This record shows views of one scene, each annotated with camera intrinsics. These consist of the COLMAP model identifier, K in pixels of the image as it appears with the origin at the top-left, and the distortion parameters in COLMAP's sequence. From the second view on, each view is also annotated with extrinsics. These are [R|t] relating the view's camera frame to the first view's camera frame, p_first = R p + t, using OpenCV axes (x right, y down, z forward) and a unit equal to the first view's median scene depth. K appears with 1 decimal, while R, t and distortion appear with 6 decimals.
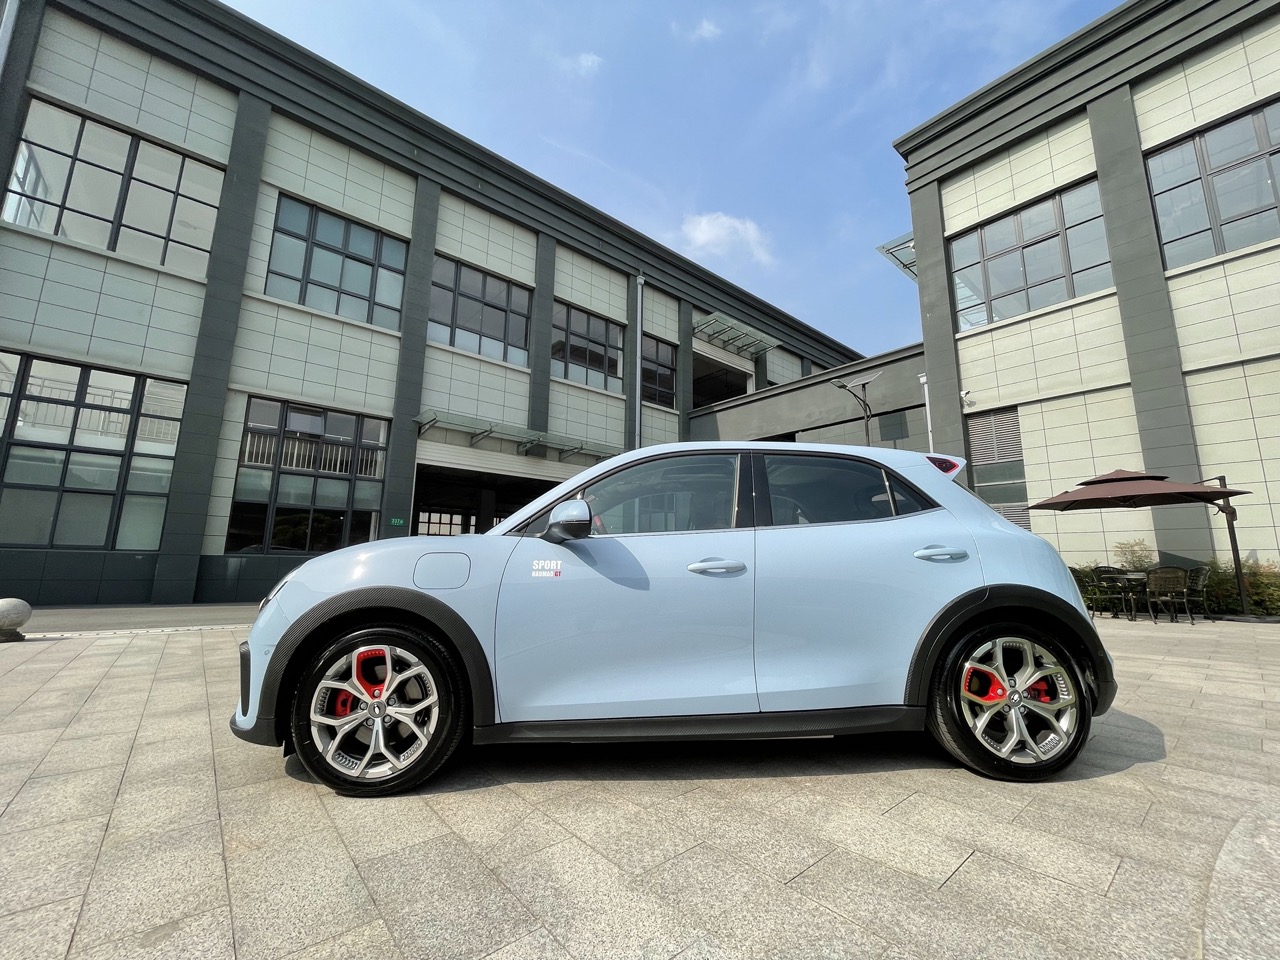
lens RADIAL K [[519.4, 0, 640.0], [0, 519.4, 480.0], [0, 0, 1]] dist [-0.003239, 0.000048]
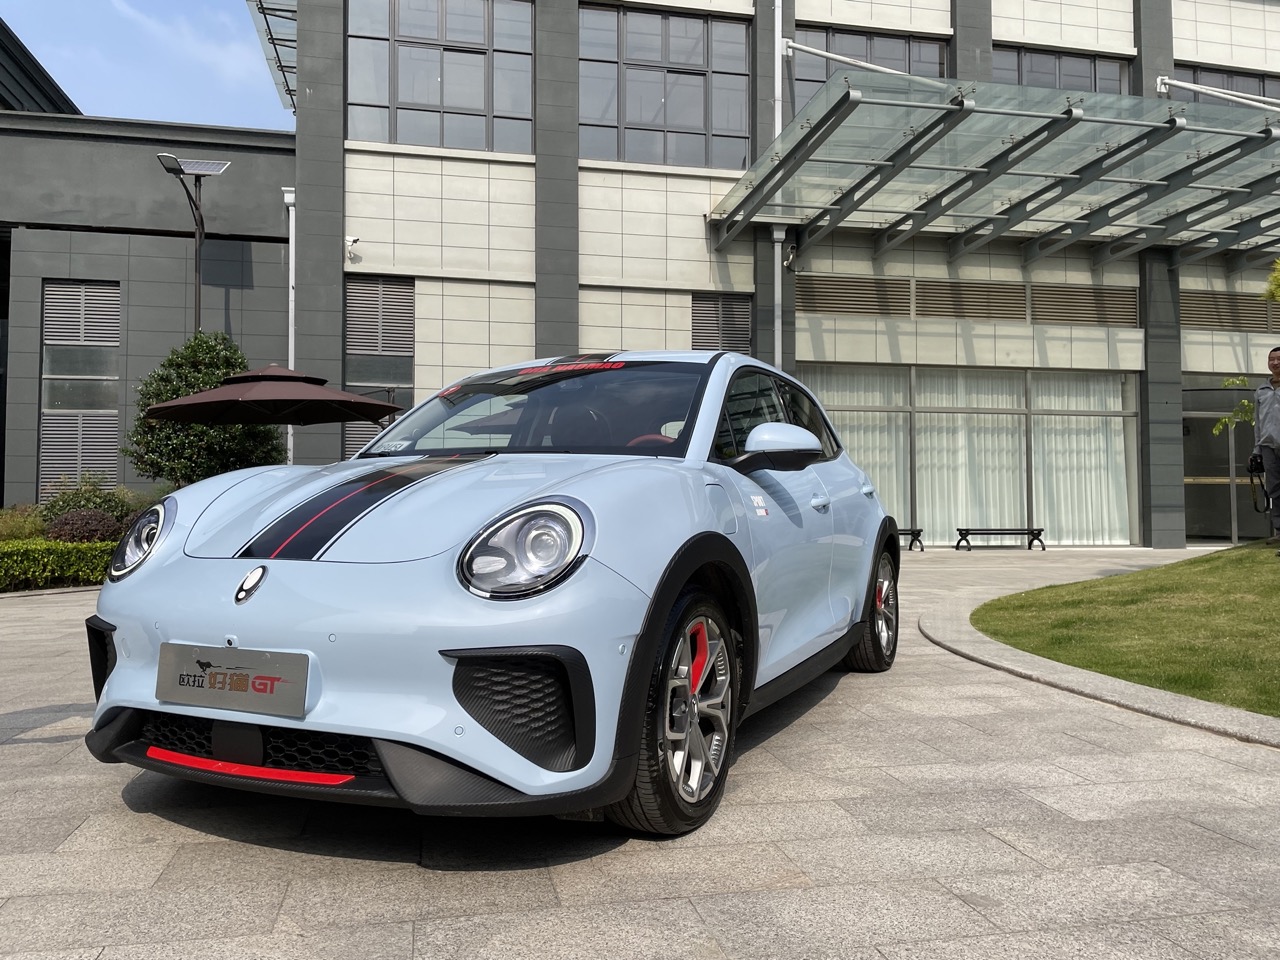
lens RADIAL K [[955.9, 0, 640.0], [0, 955.9, 480.0], [0, 0, 1]] dist [0.098776, -0.128784]
pose [[0.472385, 0.017156, 0.881225, -0.251461], [-0.137682, 0.988973, 0.054552, 0.012449], [-0.870572, -0.147098, 0.469539, 0.075811]]
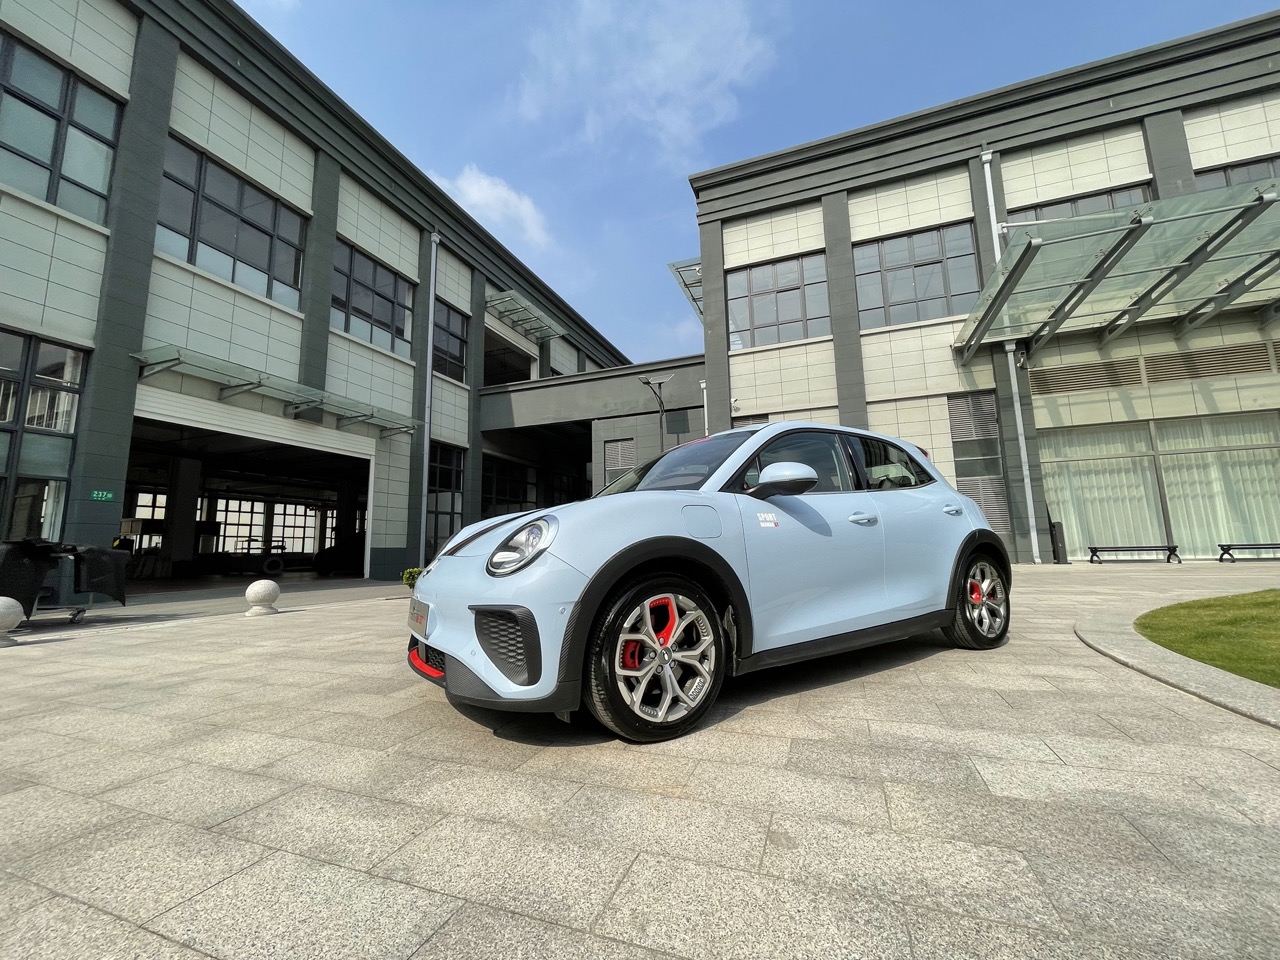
lens RADIAL K [[517.5, 0, 640.2], [0, 517.5, 478.3], [0, 0, 1]] dist [-0.002770, 0.000341]
pose [[0.873103, 0.034186, 0.486335, -0.159015], [-0.046609, 0.998822, 0.013465, 0.012053], [-0.485302, -0.034424, 0.873668, 0.021505]]
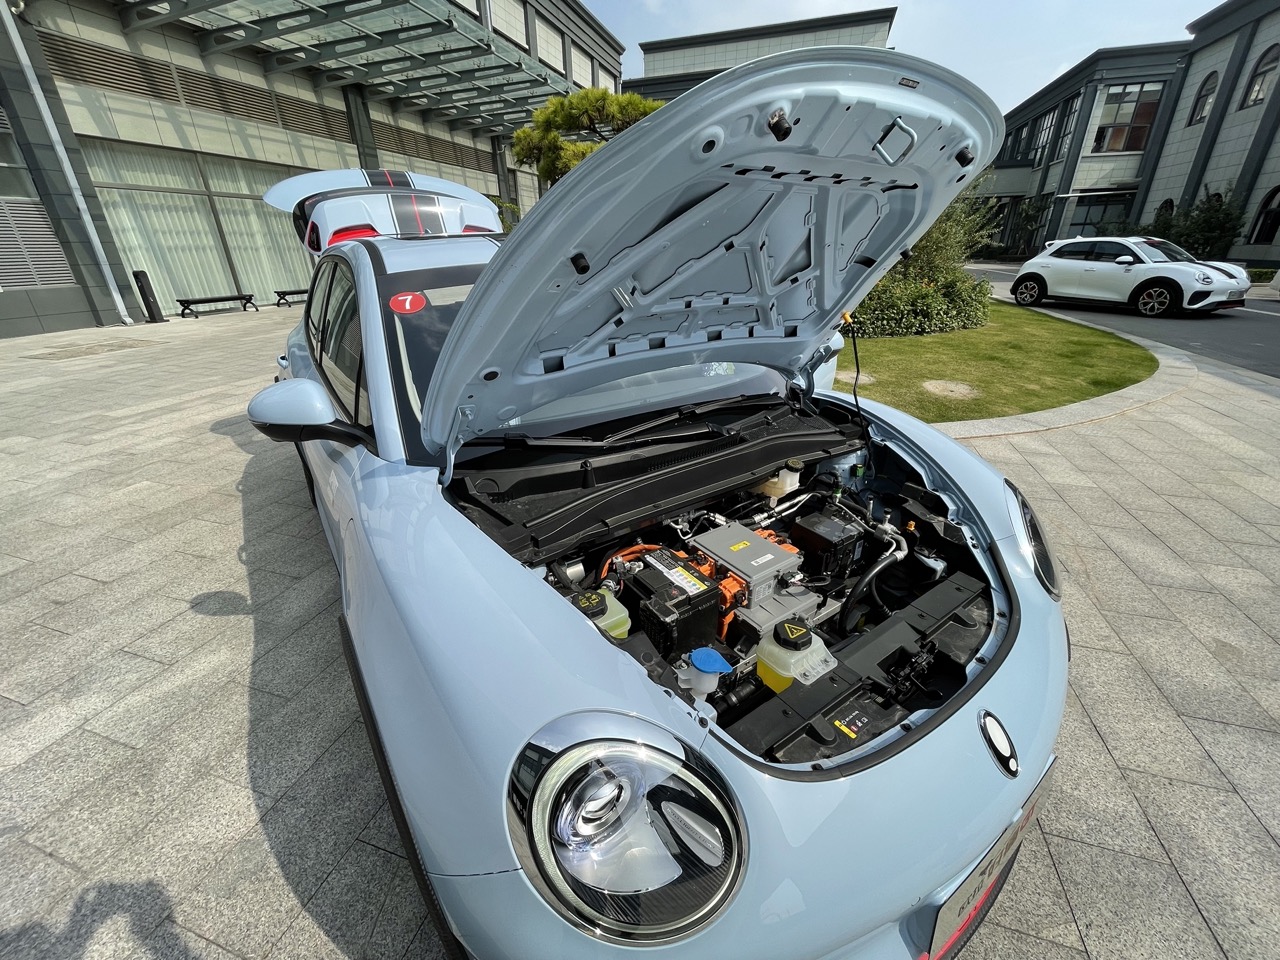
lens RADIAL K [[511.3, 0, 631.9], [0, 511.3, 479.8], [0, 0, 1]] dist [0.006161, -0.004626]
pose [[-0.518841, -0.355213, 0.777578, -0.148183], [-0.133990, 0.932134, 0.336411, 0.002450], [-0.844305, 0.070356, -0.531224, 0.284898]]
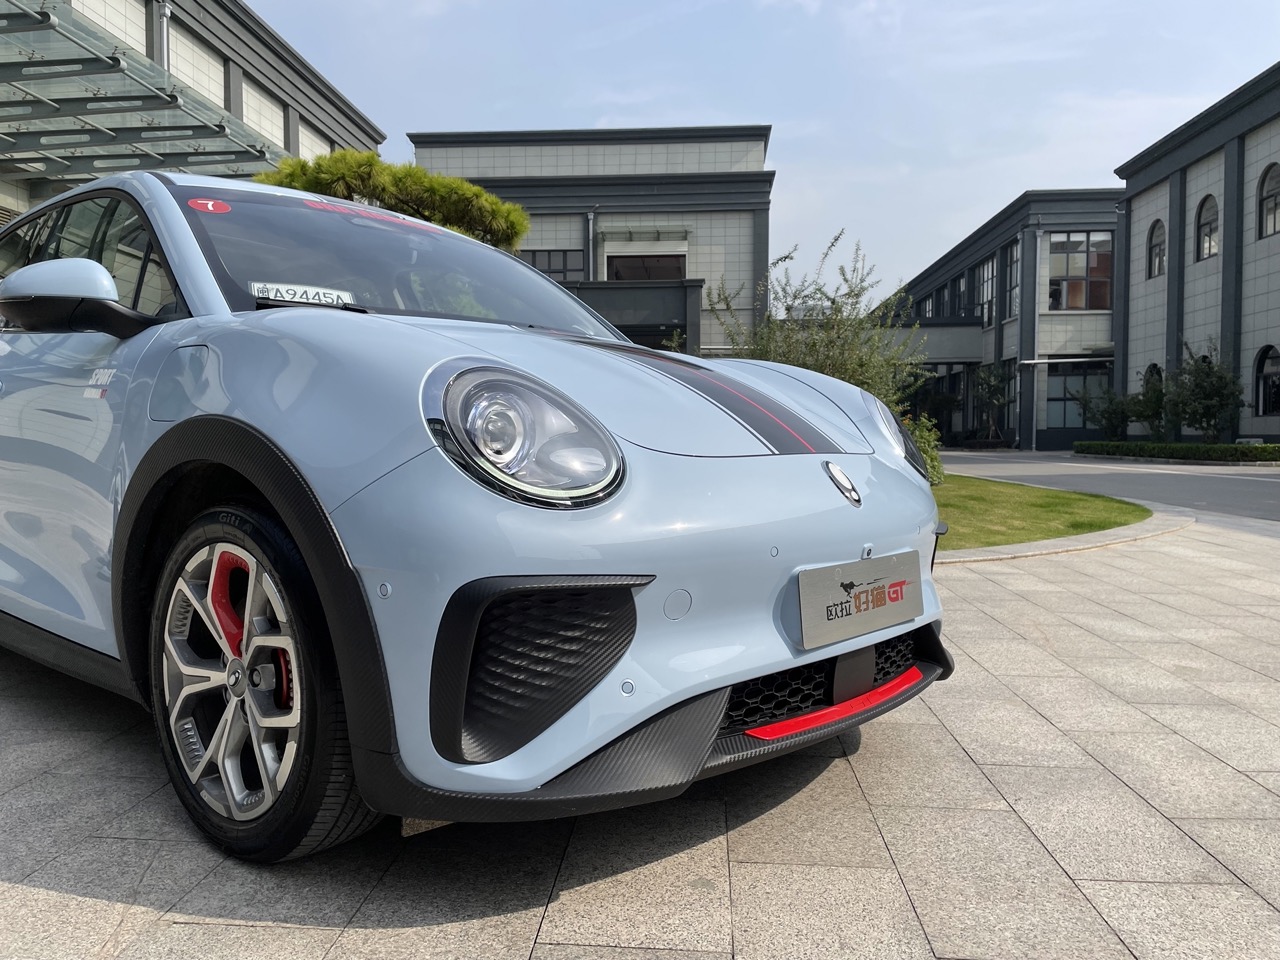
lens RADIAL K [[955.9, 0, 640.0], [0, 955.9, 480.0], [0, 0, 1]] dist [0.098776, -0.128784]
pose [[-0.714415, -0.044964, 0.698276, -0.208817], [-0.123835, 0.990306, -0.062928, 0.061070], [-0.688677, -0.131428, -0.713057, 0.330667]]
